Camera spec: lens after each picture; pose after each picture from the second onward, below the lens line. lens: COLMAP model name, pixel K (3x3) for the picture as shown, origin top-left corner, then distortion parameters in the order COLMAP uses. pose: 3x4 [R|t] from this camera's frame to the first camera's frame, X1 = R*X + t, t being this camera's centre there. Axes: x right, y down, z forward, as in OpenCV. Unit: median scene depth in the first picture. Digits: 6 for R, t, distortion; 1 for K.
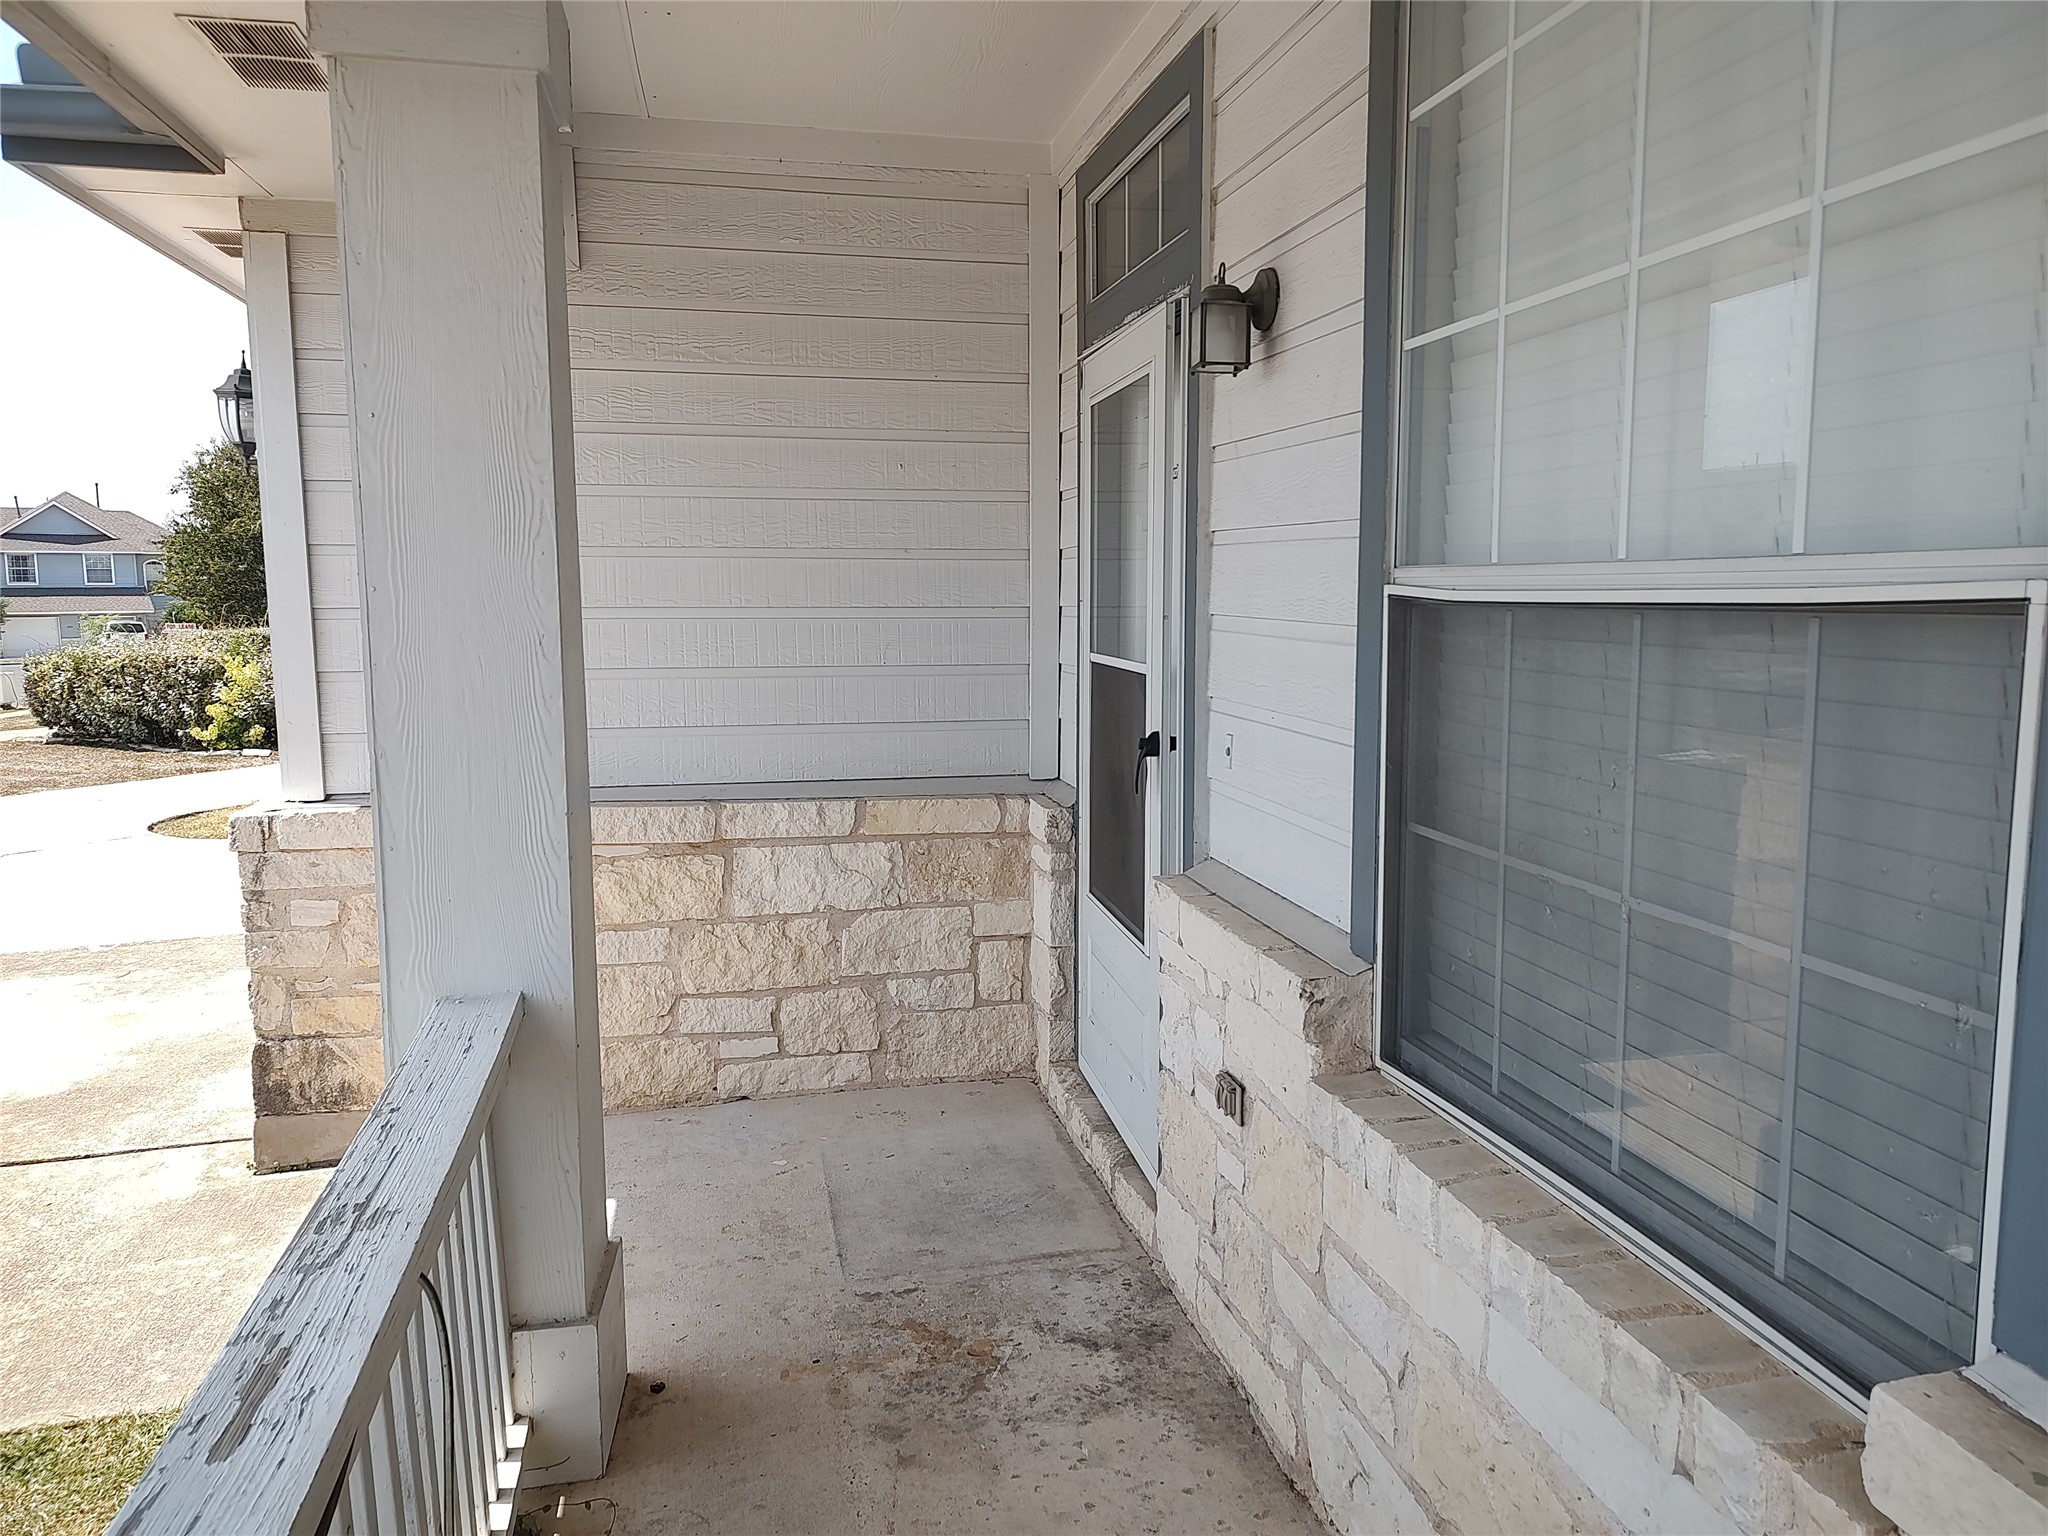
lens RADIAL K [[1465.2, 0, 1026.8], [0, 1465.2, 772.0], [0, 0, 1]] dist [0.033634, -0.028132]
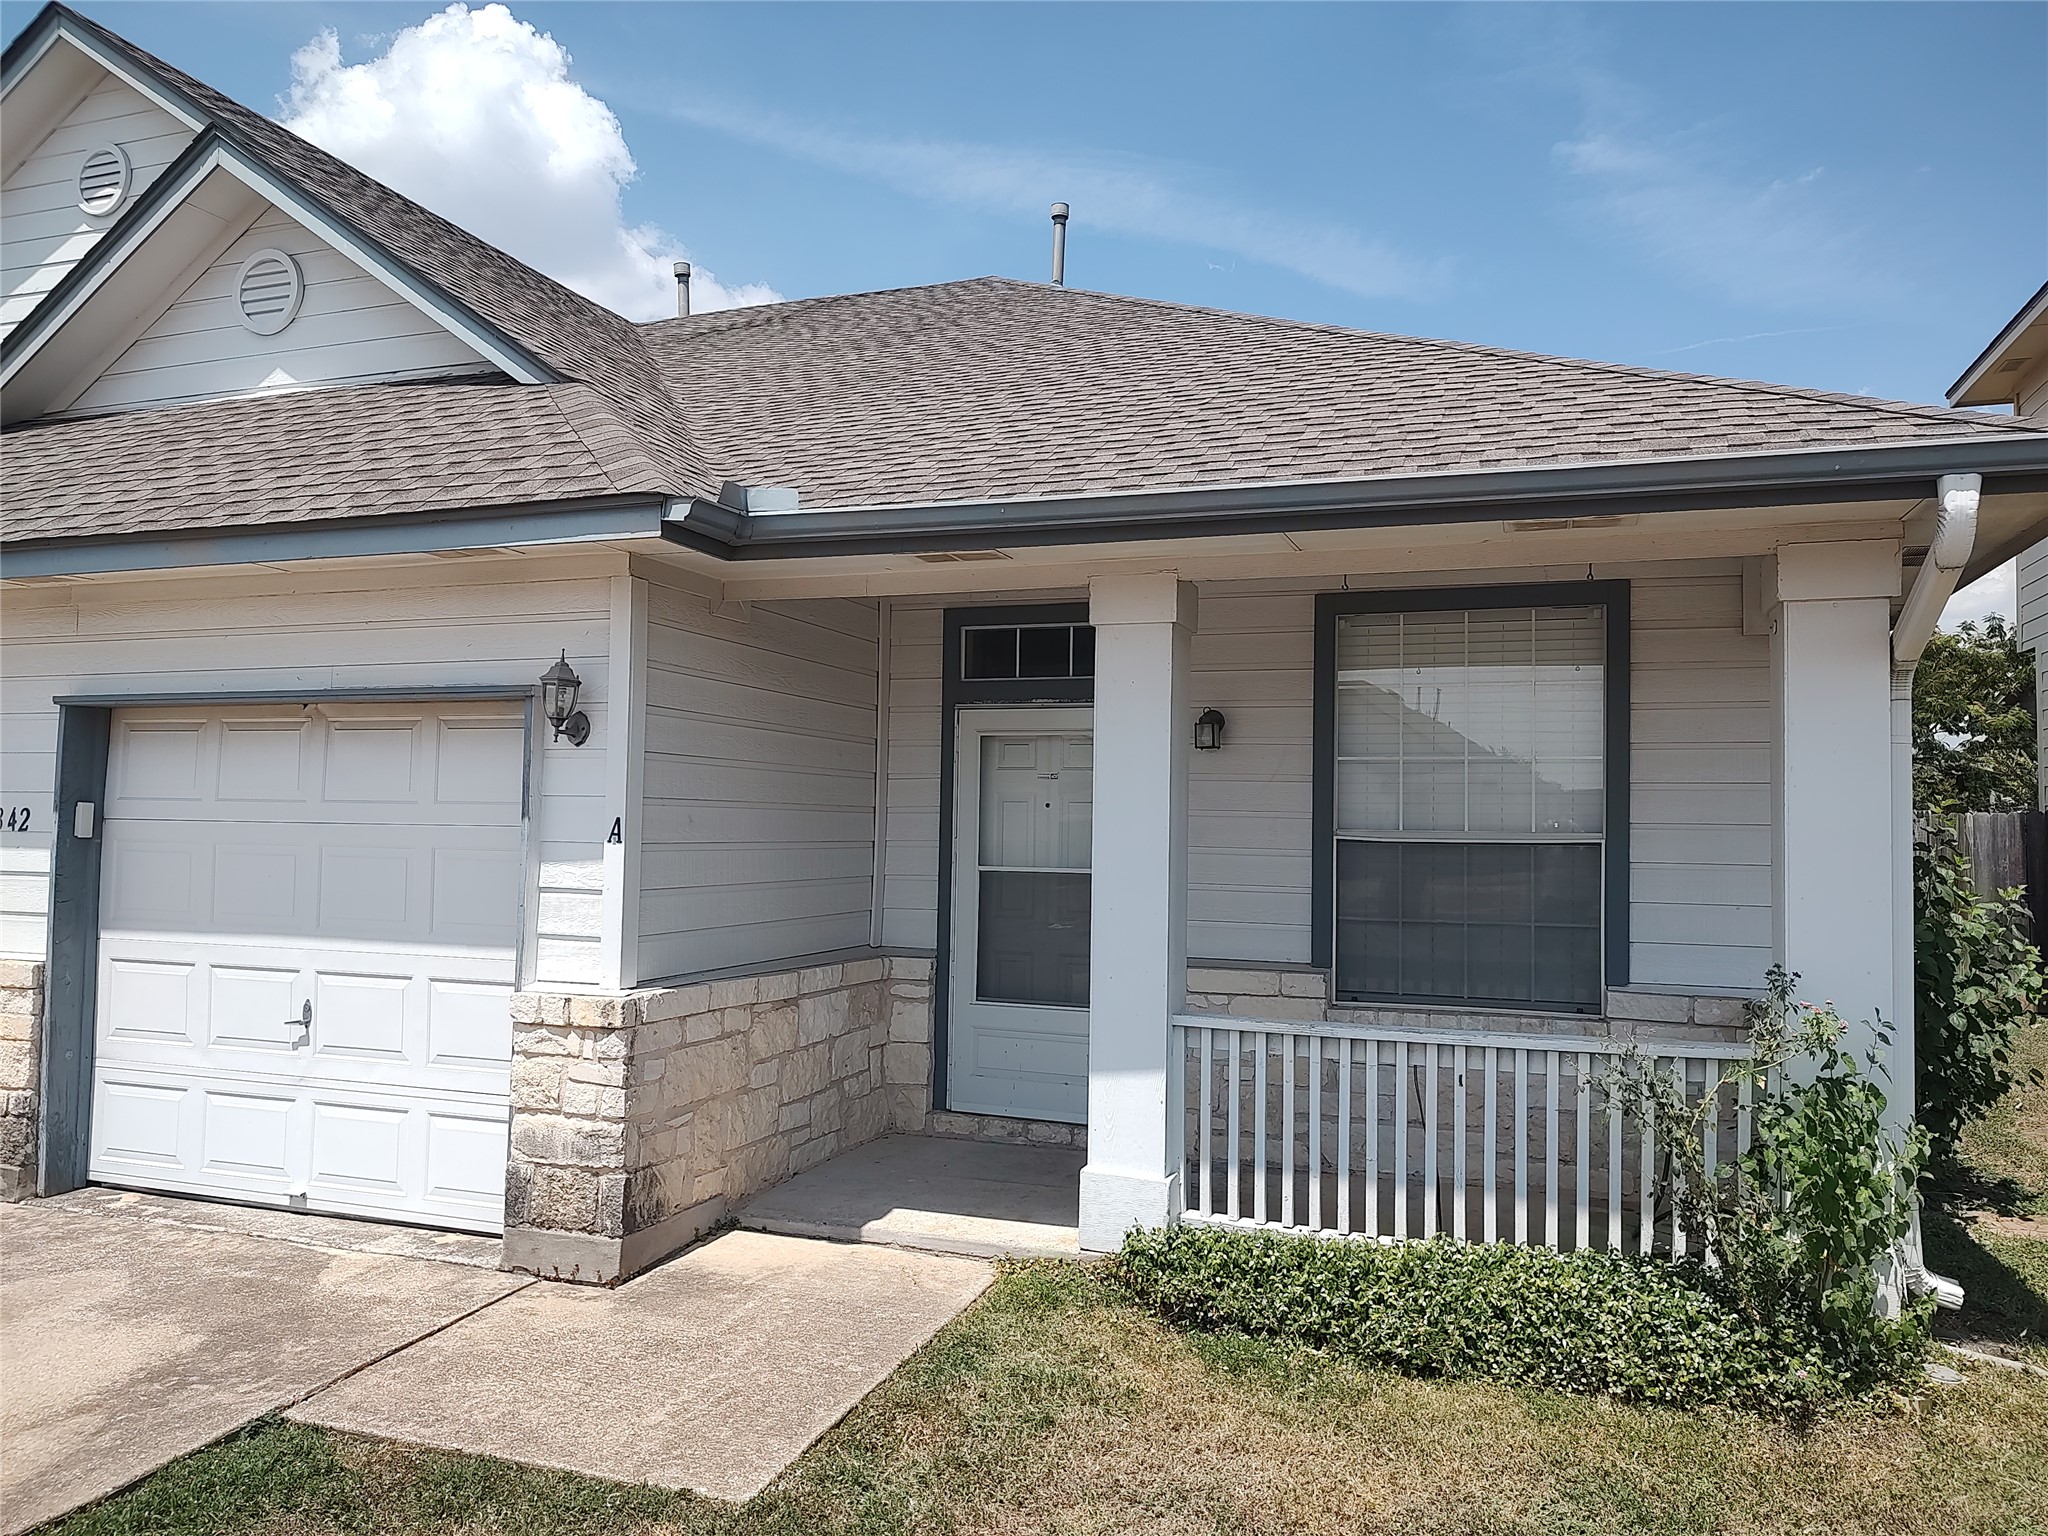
lens RADIAL K [[1465.2, 0, 1029.5], [0, 1465.2, 769.0], [0, 0, 1]] dist [0.033634, -0.028132]
pose [[0.524700, 0.043532, 0.850173, -1.385610], [0.093795, 0.989655, -0.108561, 0.001997], [-0.846104, 0.136704, 0.515189, -0.016496]]
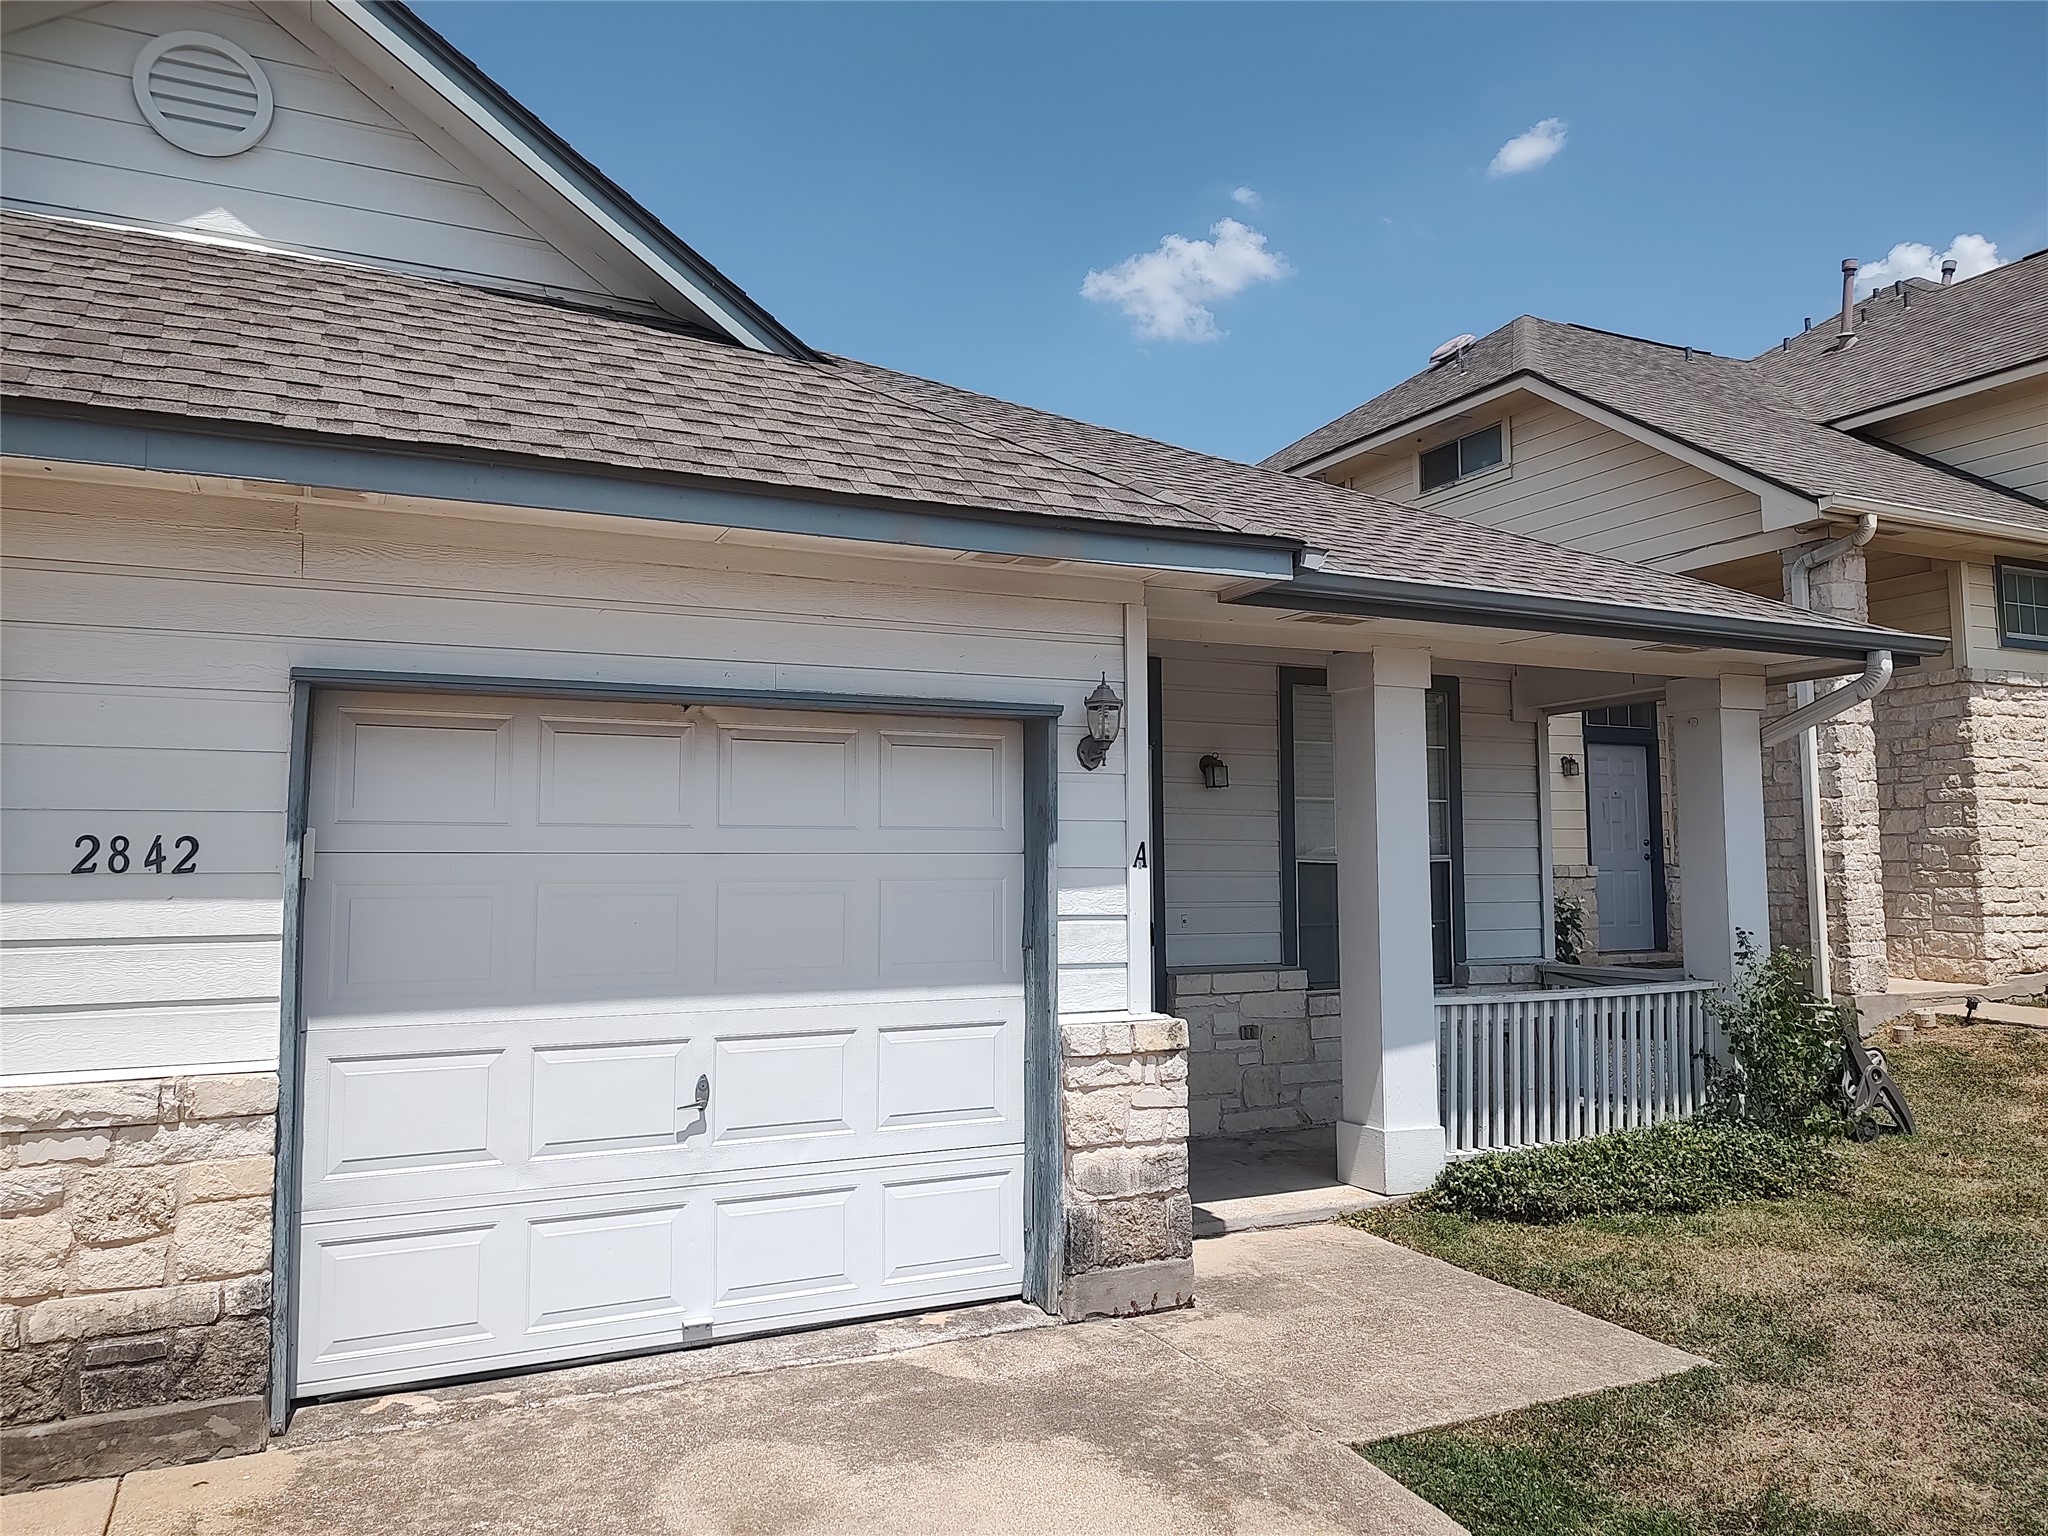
lens RADIAL K [[1465.2, 0, 1037.0], [0, 1465.2, 766.5], [0, 0, 1]] dist [0.033634, -0.028132]
pose [[-0.246832, 0.077684, 0.965940, -1.708358], [0.132849, 0.990083, -0.045678, -0.147601], [-0.959909, 0.117049, -0.254704, 1.355862]]
